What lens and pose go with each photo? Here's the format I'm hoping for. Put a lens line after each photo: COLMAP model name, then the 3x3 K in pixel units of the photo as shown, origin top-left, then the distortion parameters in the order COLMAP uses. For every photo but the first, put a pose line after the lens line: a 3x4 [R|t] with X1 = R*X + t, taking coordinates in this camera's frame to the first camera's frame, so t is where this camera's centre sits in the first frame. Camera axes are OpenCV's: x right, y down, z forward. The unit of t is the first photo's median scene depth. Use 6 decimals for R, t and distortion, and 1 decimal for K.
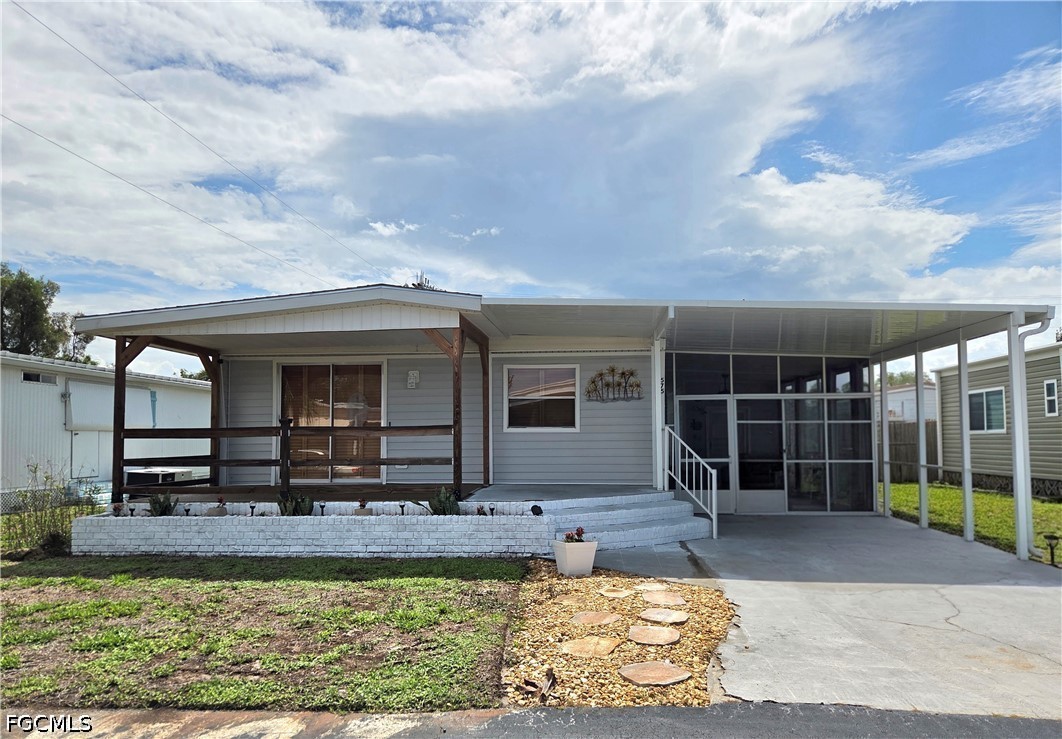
lens RADIAL K [[709.5, 0, 529.6], [0, 709.5, 409.2], [0, 0, 1]] dist [0.072942, -0.054524]
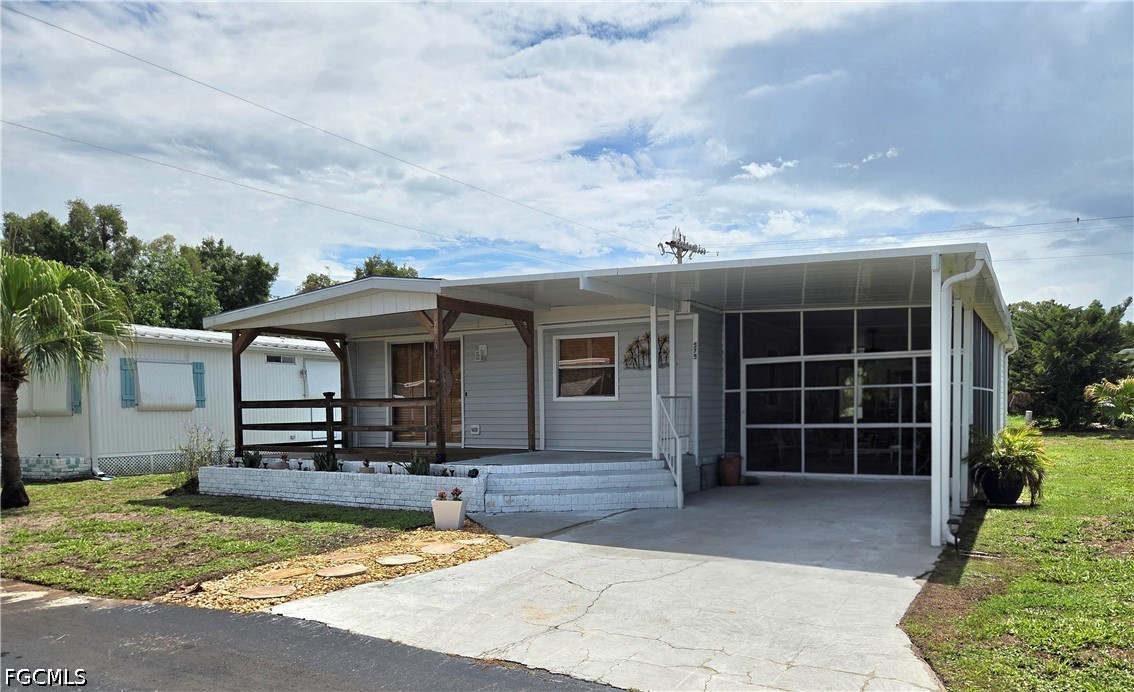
lens RADIAL K [[764.6, 0, 566.6], [0, 764.6, 419.5], [0, 0, 1]] dist [0.054100, -0.003704]
pose [[0.899158, 0.002874, -0.437616, 0.500243], [0.024679, 0.998054, 0.057263, -0.004606], [0.436929, -0.062288, 0.897337, -0.001861]]
